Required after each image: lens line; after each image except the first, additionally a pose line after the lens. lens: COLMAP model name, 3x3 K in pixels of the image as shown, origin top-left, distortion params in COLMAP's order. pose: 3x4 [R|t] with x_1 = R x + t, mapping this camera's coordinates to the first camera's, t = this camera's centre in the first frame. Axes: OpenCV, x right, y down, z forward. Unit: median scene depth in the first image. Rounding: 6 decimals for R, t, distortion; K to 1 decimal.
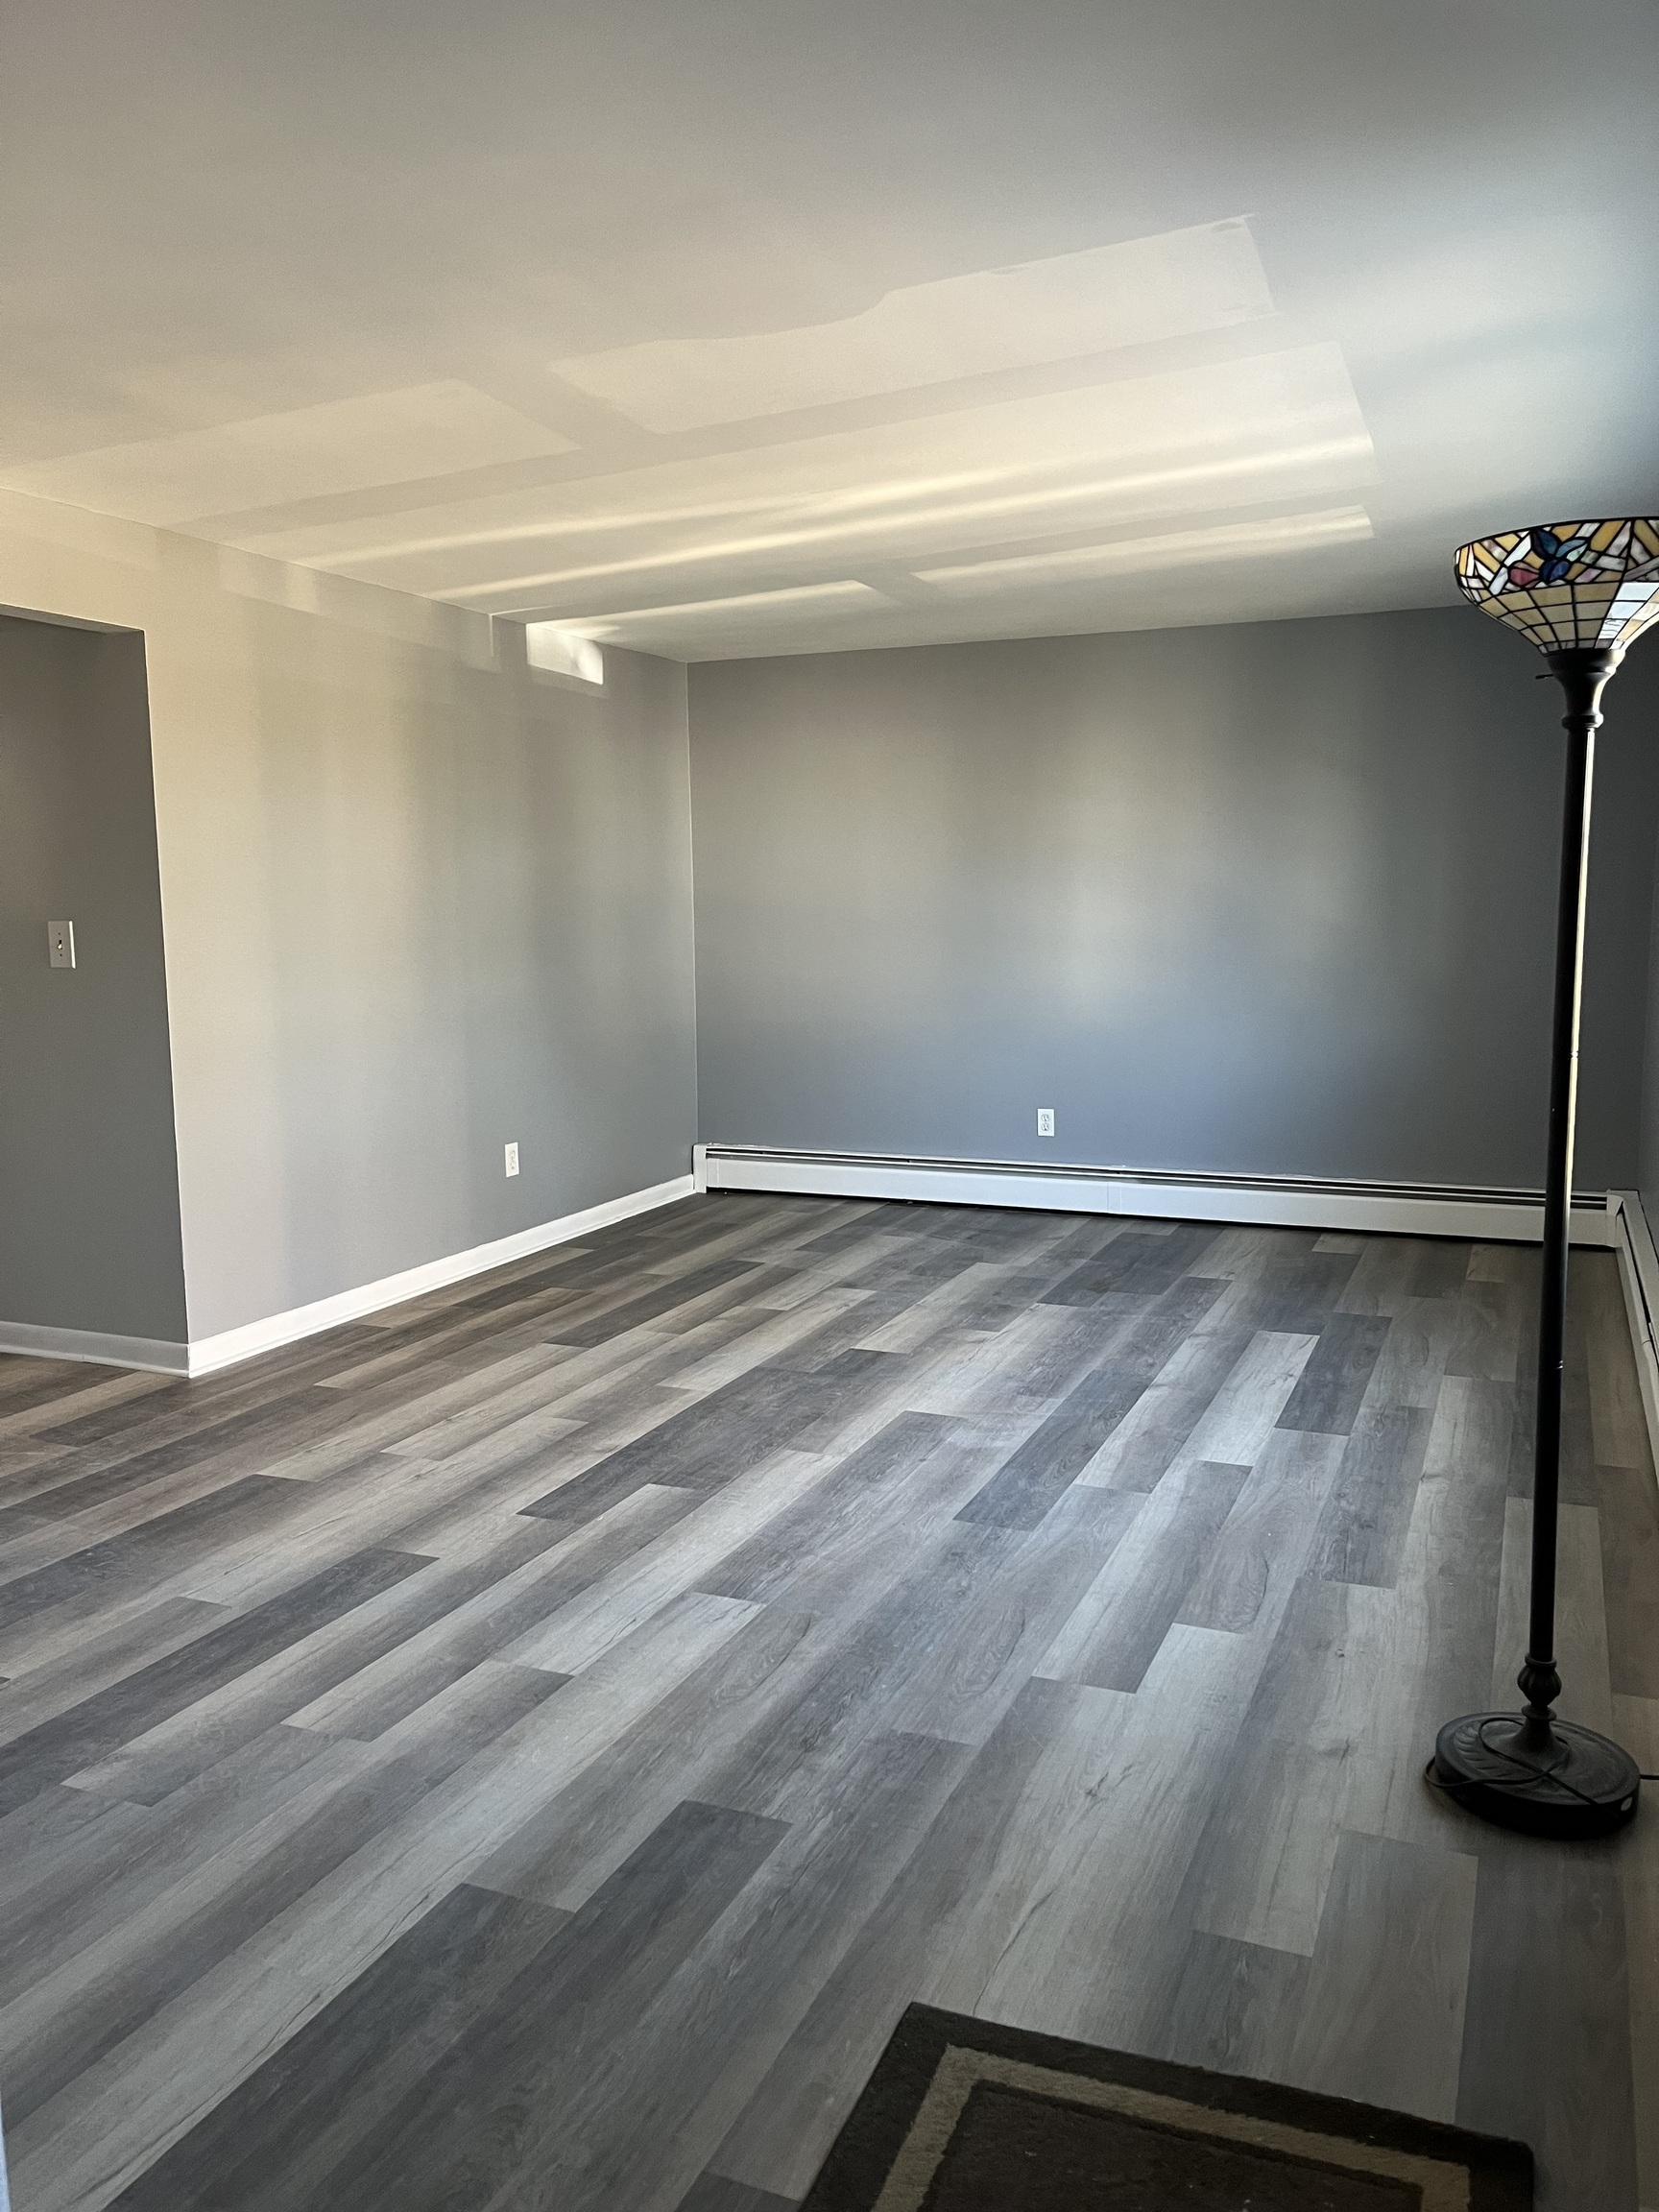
lens RADIAL K [[1668.1, 0, 819.5], [0, 1668.1, 1111.4], [0, 0, 1]] dist [0.064552, -0.086741]
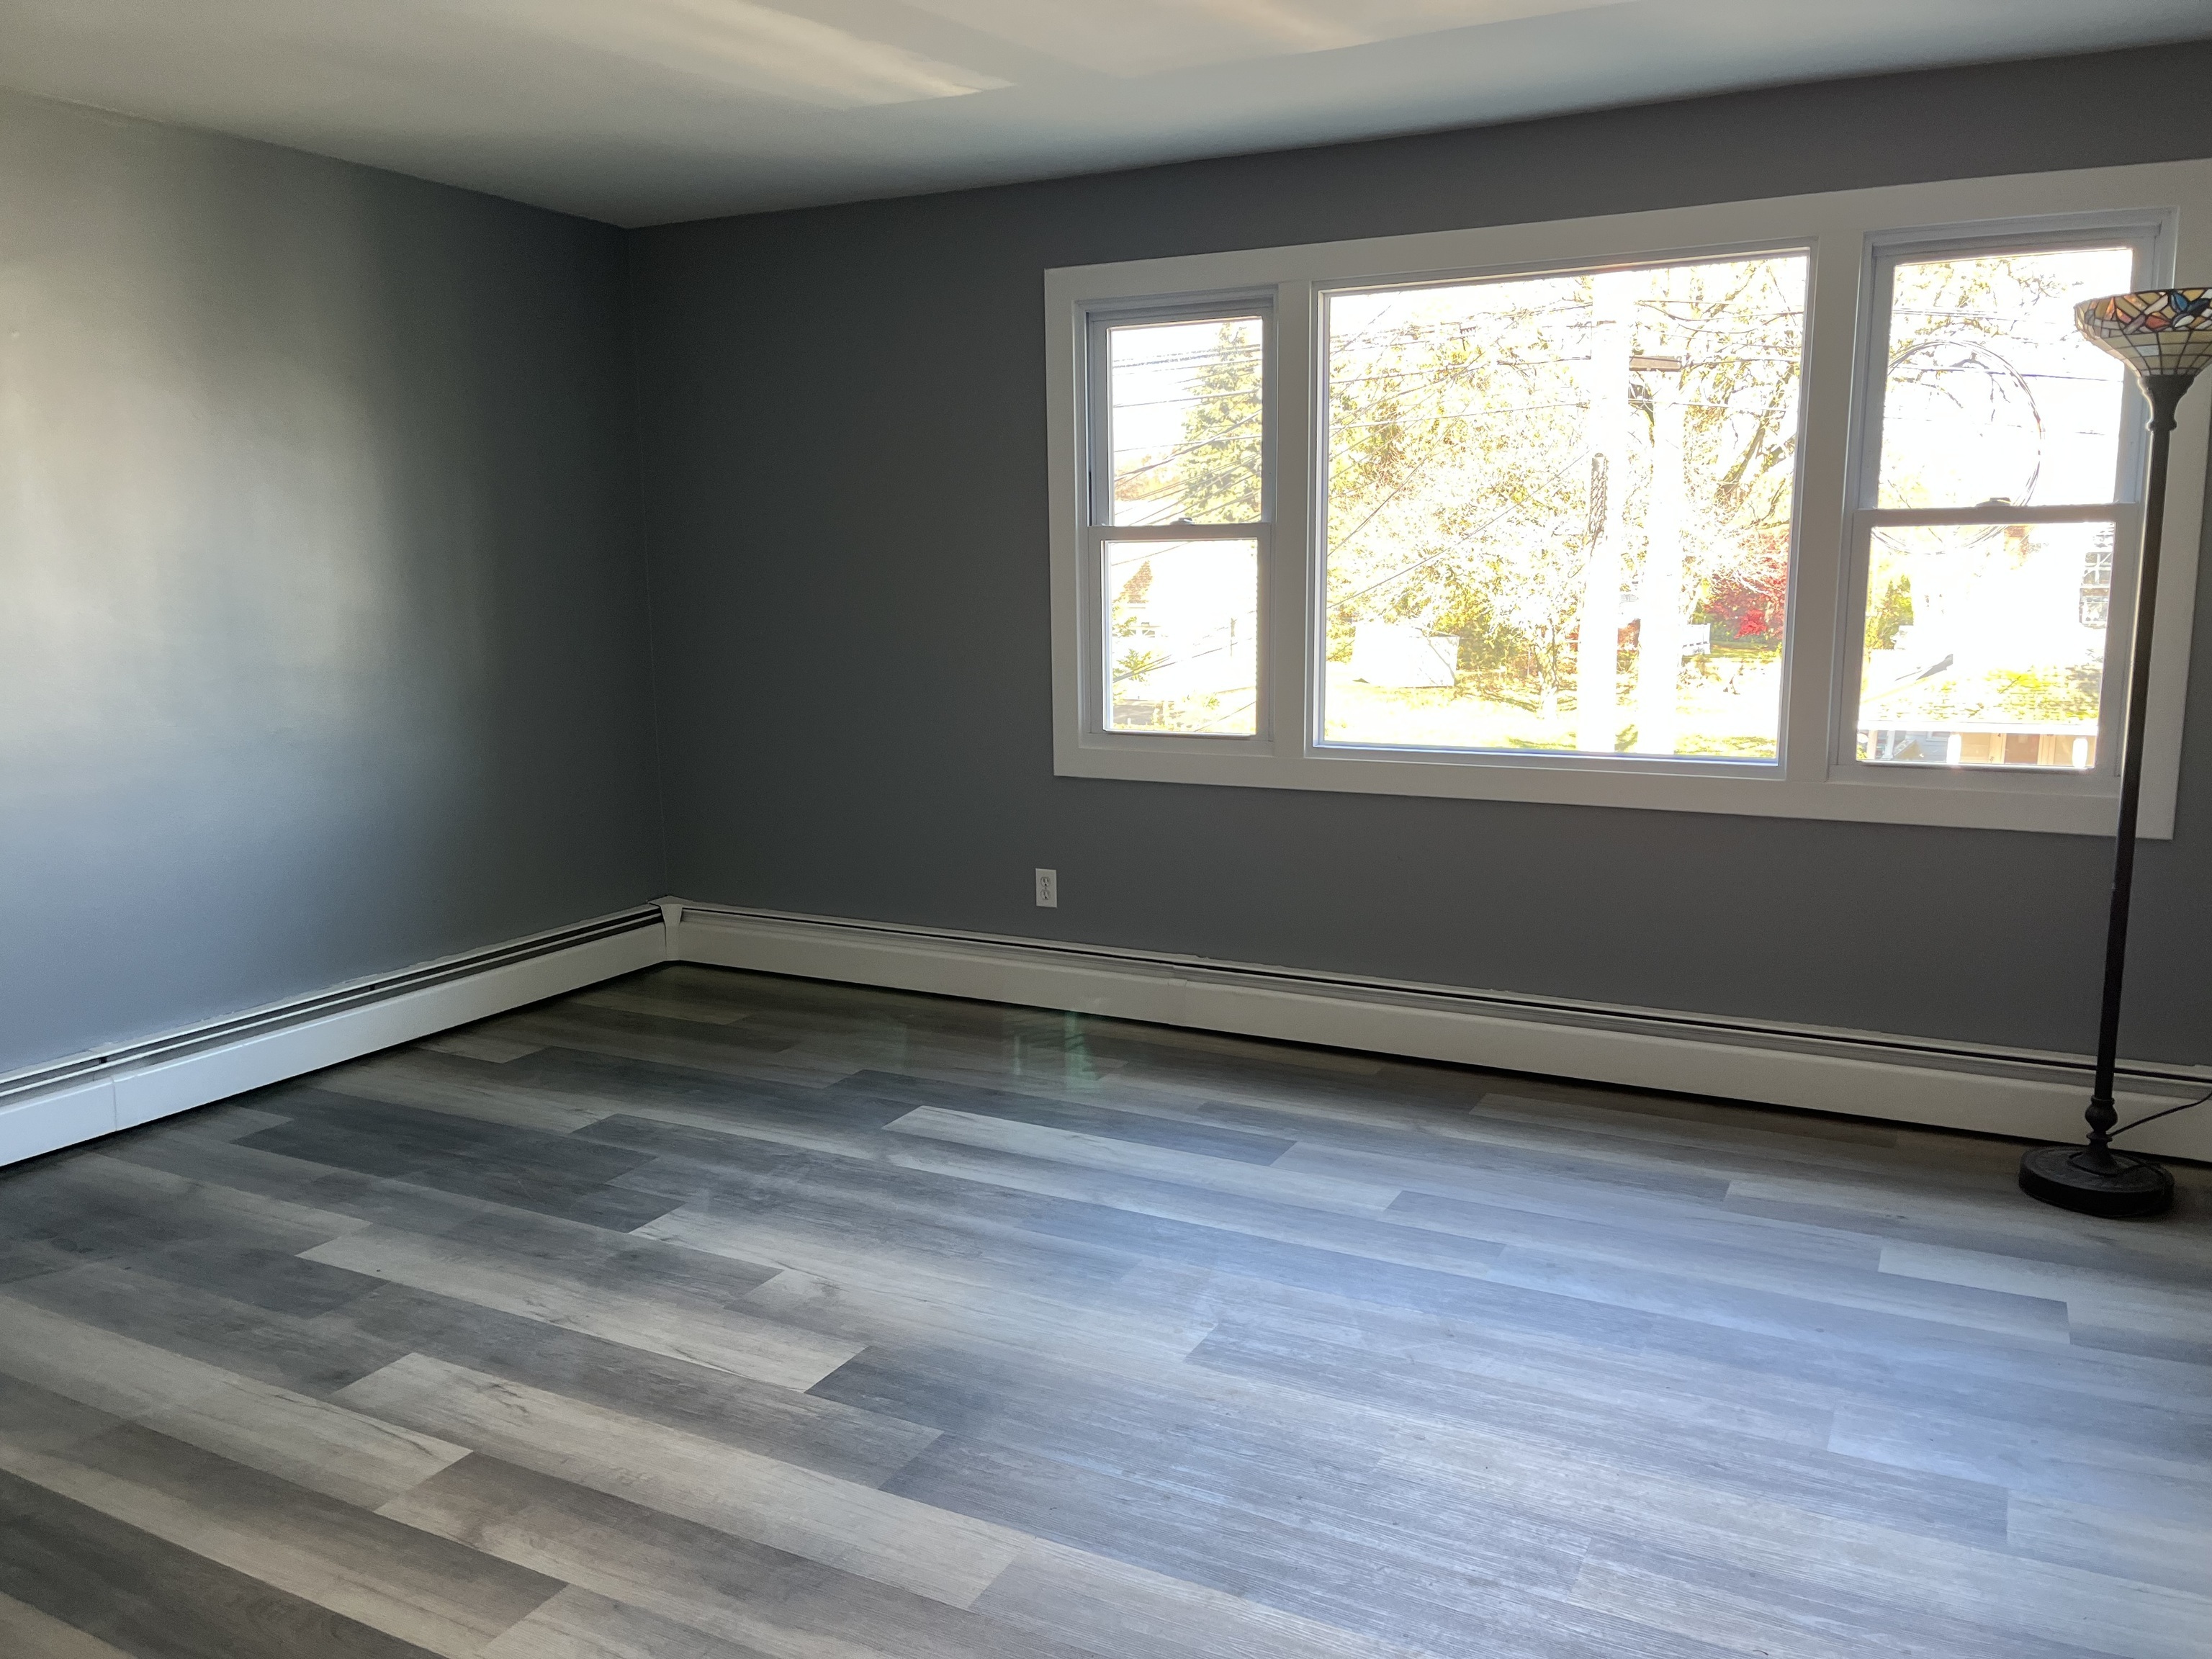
lens RADIAL K [[1668.1, 0, 1127.6], [0, 1668.1, 863.1], [0, 0, 1]] dist [0.064552, -0.086741]
pose [[0.060059, -0.168219, 0.983918, -0.646266], [0.134285, 0.978099, 0.159027, -0.133044], [-0.989121, 0.122575, 0.081333, 1.104865]]
